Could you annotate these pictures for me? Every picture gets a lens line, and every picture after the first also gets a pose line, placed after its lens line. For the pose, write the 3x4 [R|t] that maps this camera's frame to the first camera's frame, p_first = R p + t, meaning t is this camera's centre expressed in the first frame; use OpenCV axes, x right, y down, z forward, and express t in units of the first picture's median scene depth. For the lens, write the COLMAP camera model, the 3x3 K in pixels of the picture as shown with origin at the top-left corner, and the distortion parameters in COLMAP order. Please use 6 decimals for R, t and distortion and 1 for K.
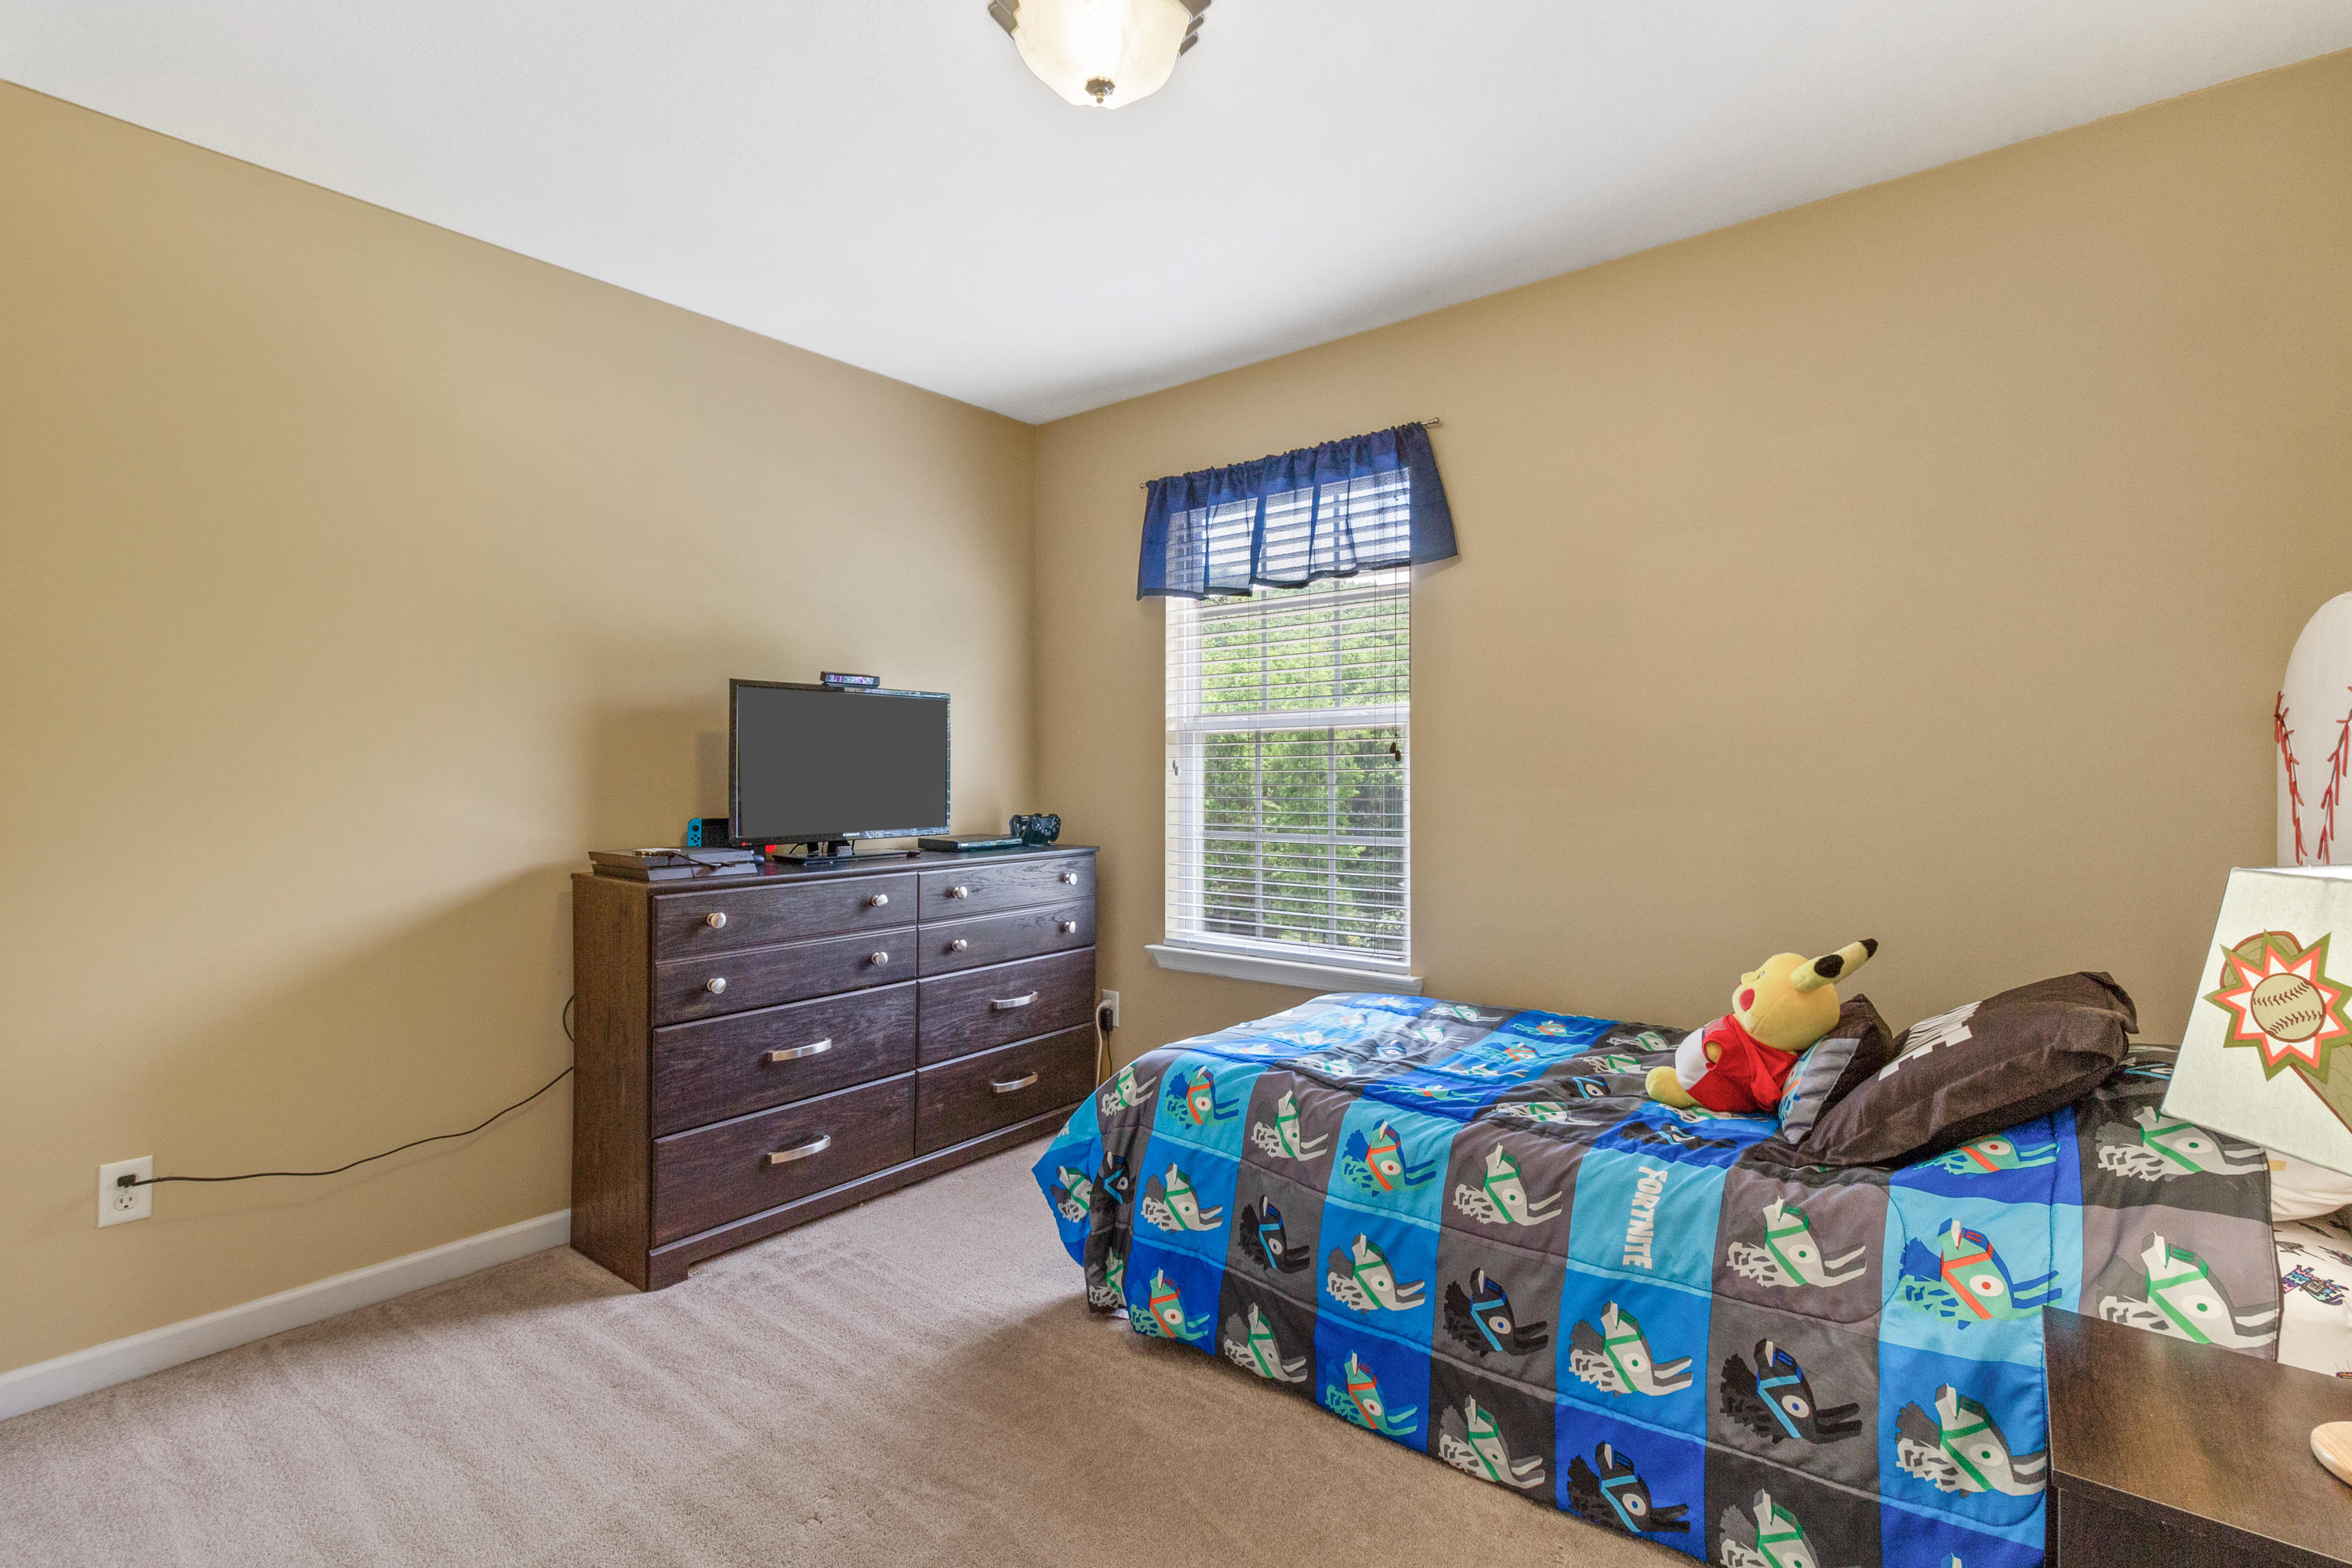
lens RADIAL K [[1092.0, 0, 1183.4], [0, 1092.0, 758.7], [0, 0, 1]] dist [0.000665, -0.000116]
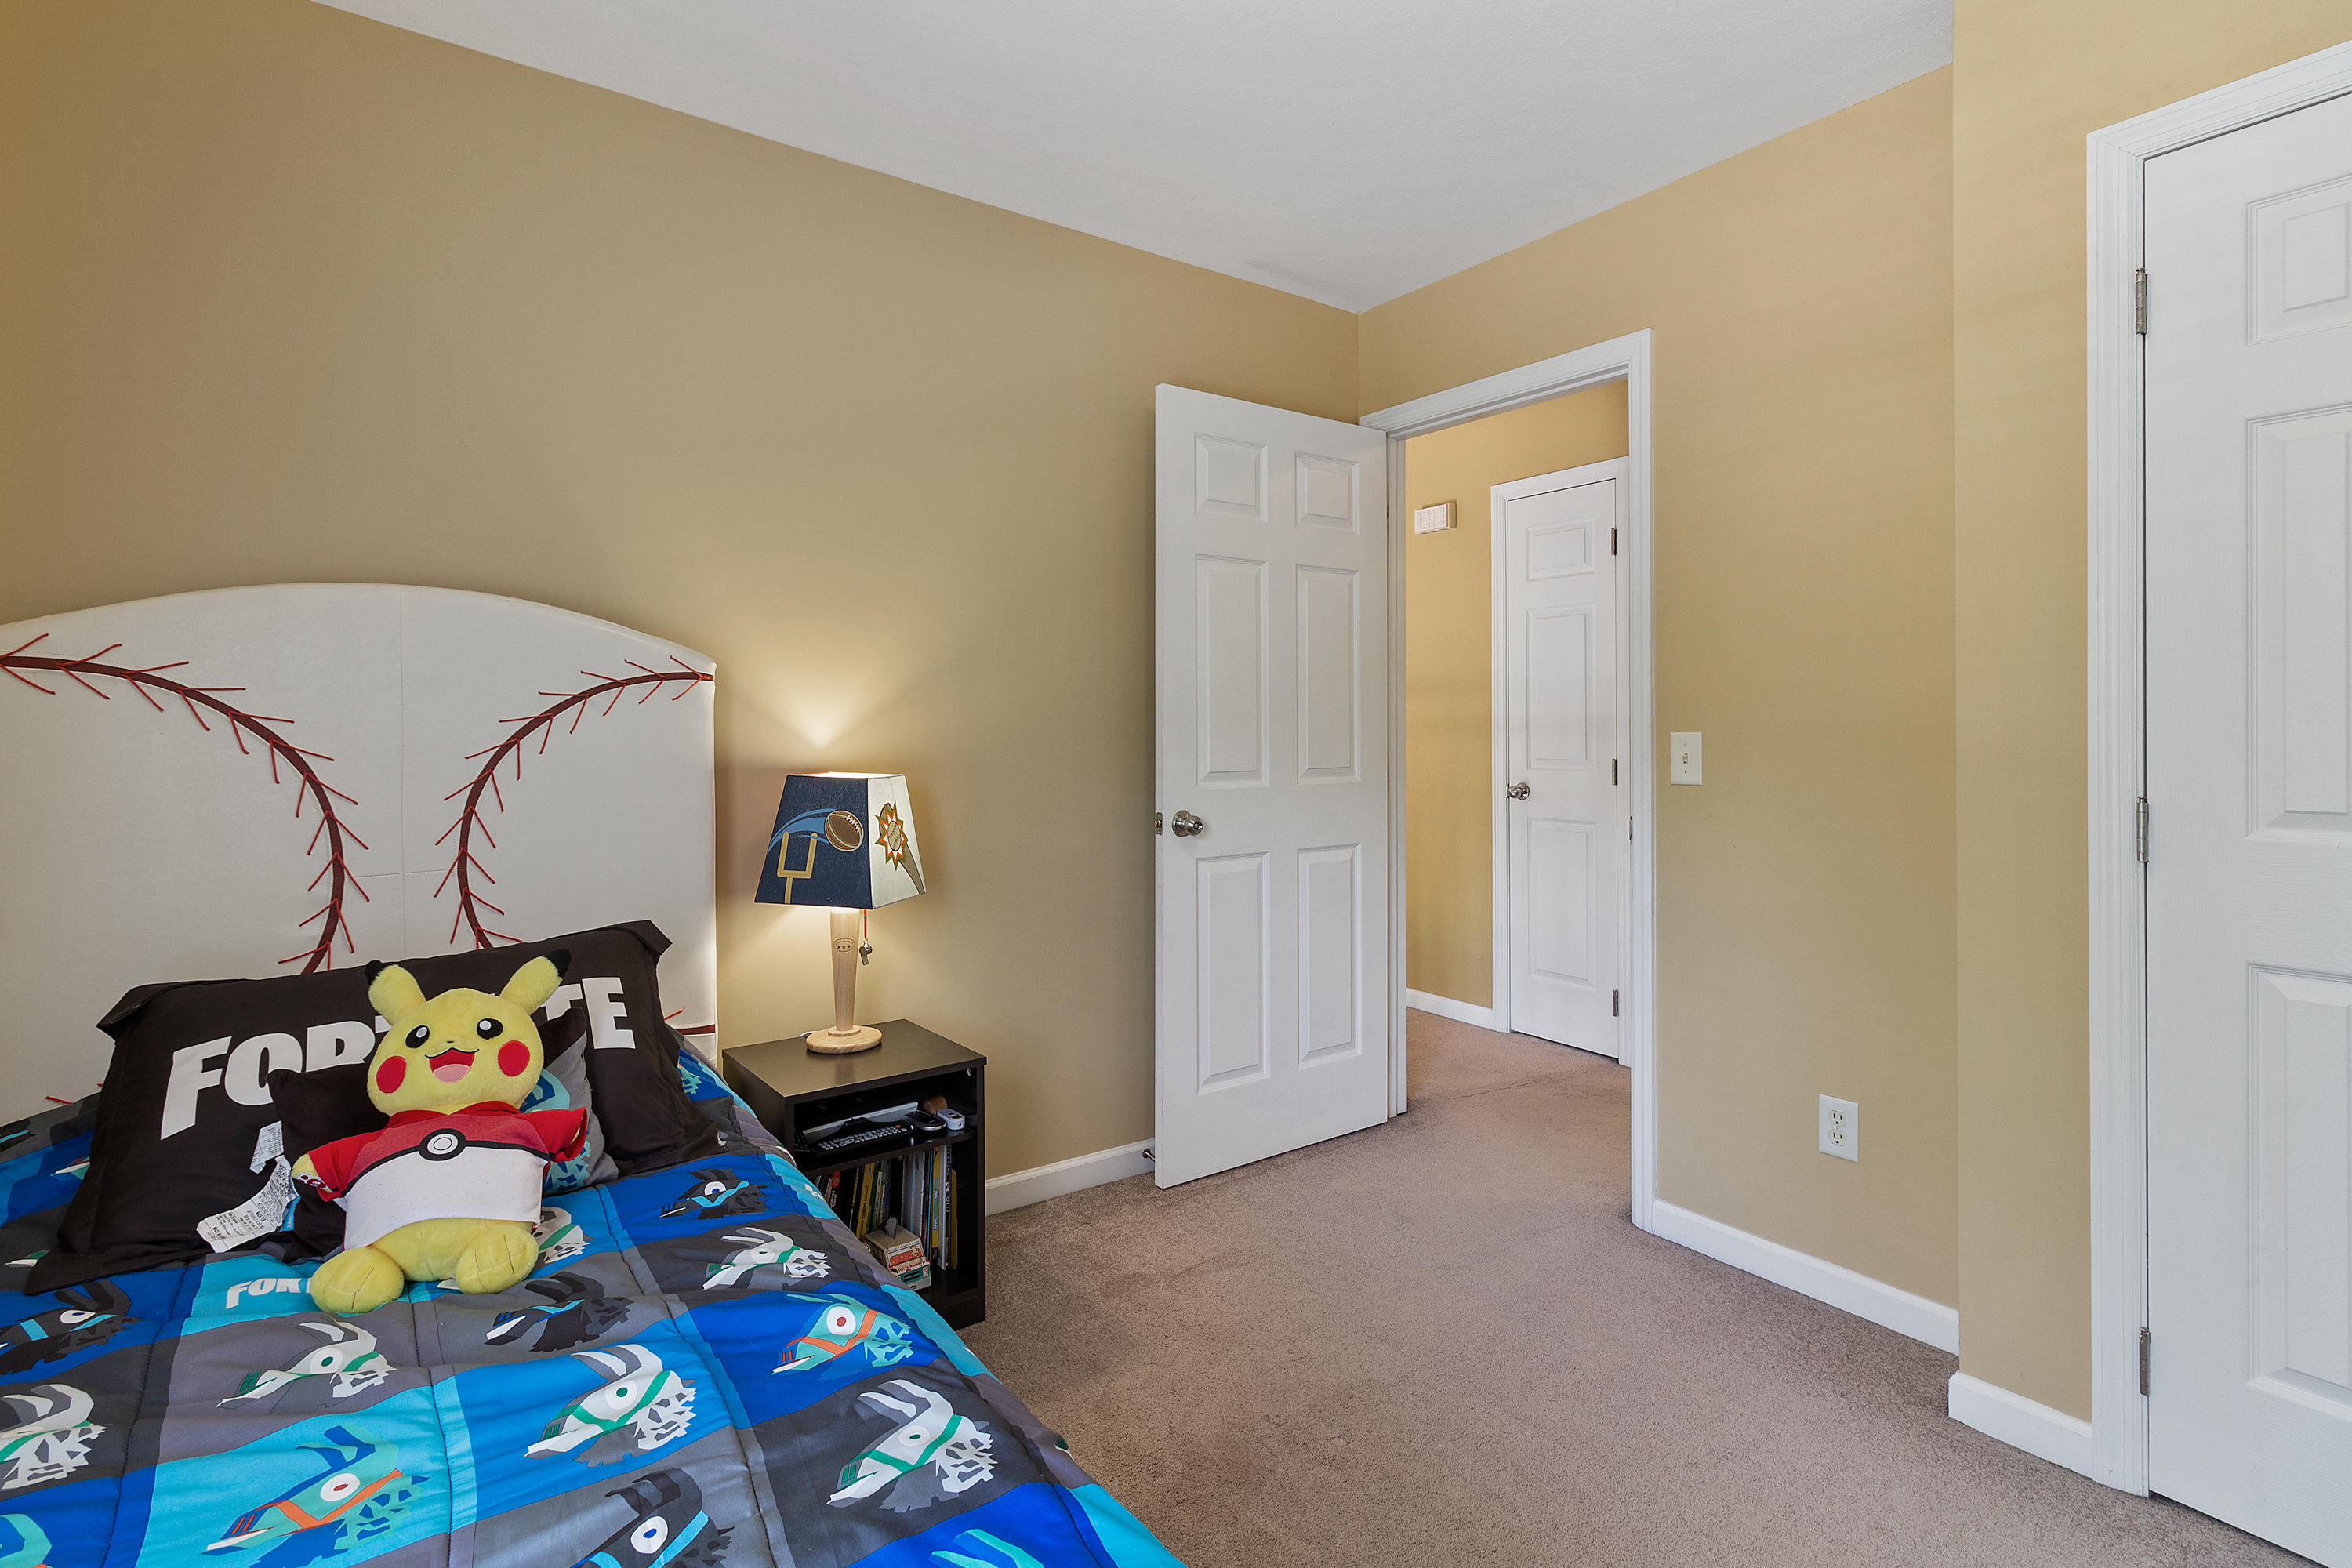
lens RADIAL K [[1105.6, 0, 1176.0], [0, 1105.6, 784.0], [0, 0, 1]] dist [0.000510, 0.000014]
pose [[-0.963779, -0.005437, 0.266646, -0.076025], [0.004471, 0.999322, 0.036538, 0.023763], [-0.266664, 0.036407, -0.963102, 1.668451]]
